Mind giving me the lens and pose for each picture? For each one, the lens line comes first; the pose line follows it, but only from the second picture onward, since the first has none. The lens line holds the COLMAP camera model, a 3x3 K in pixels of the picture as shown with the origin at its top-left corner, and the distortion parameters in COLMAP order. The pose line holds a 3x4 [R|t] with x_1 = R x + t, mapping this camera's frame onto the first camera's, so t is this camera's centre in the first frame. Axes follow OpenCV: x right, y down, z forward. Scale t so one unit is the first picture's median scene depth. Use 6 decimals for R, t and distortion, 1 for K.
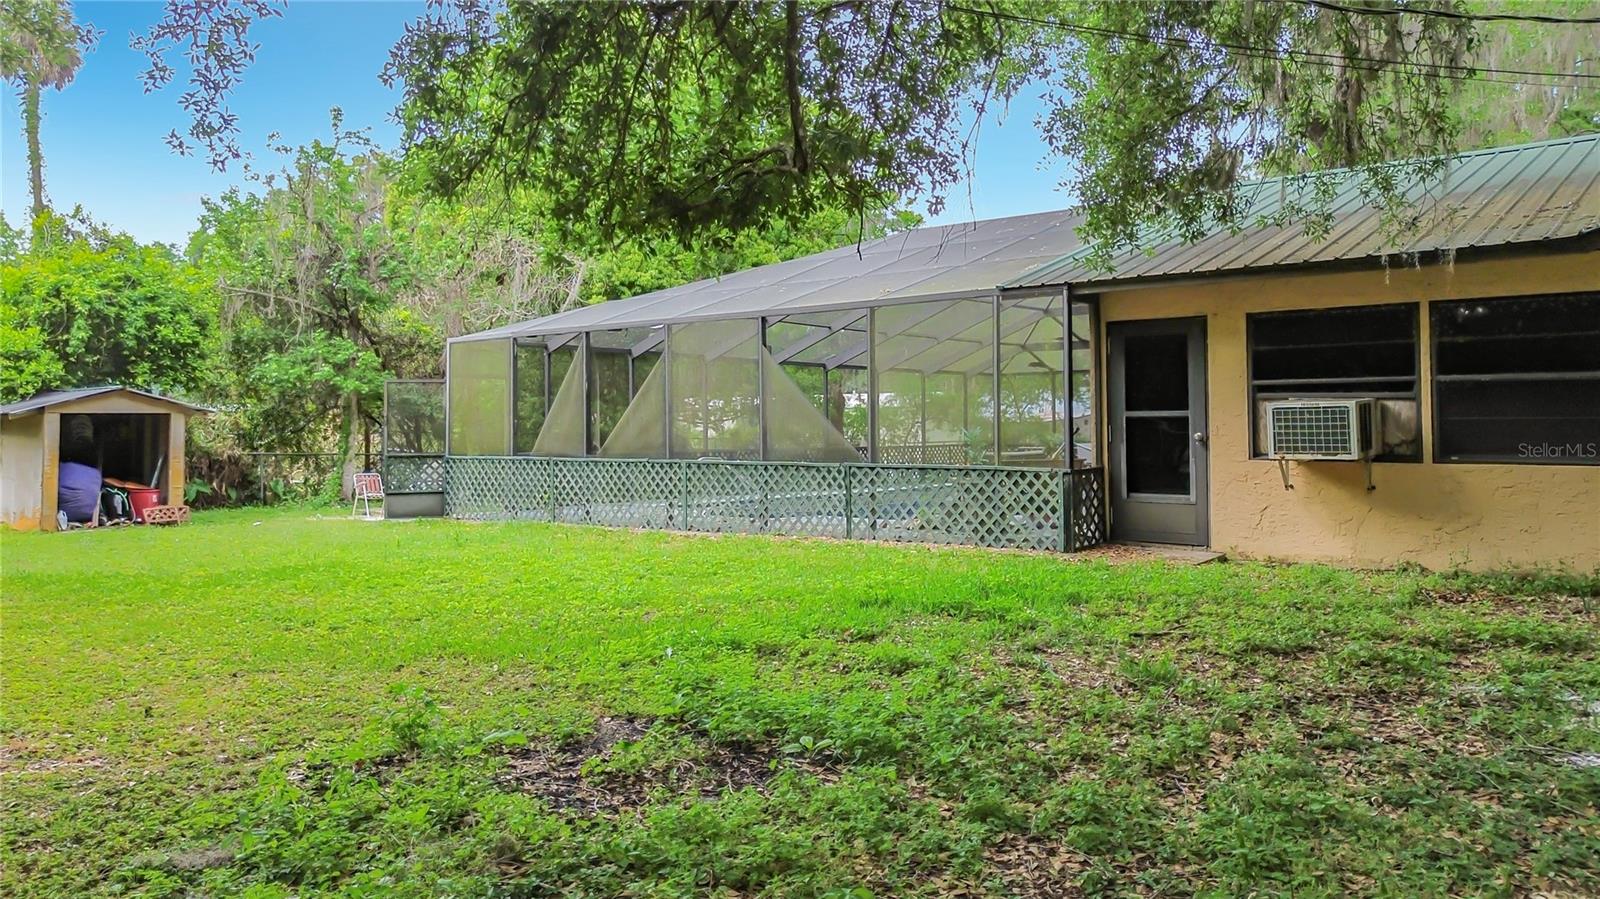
lens RADIAL K [[1172.4, 0, 800.8], [0, 1172.4, 395.6], [0, 0, 1]] dist [0.059117, -0.057677]
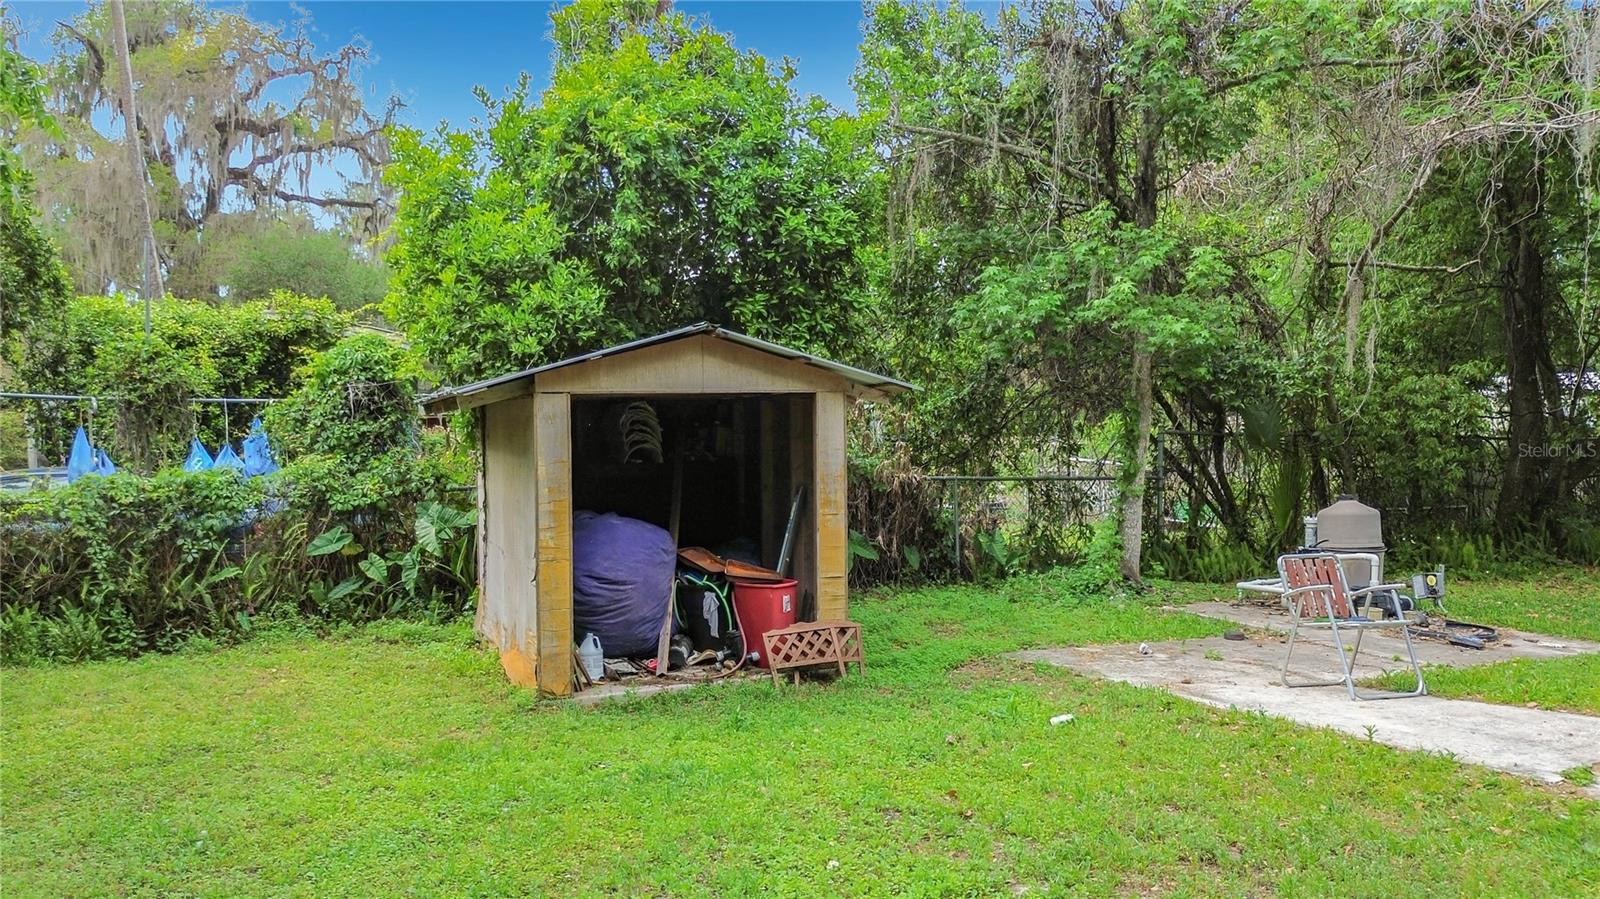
lens RADIAL K [[1159.6, 0, 800.0], [0, 1159.6, 449.5], [0, 0, 1]] dist [0.037448, -0.060150]
pose [[0.889929, -0.008251, -0.456025, -0.358196], [0.027814, 0.998957, 0.036205, 0.019953], [0.455251, -0.044904, 0.889230, 0.650485]]
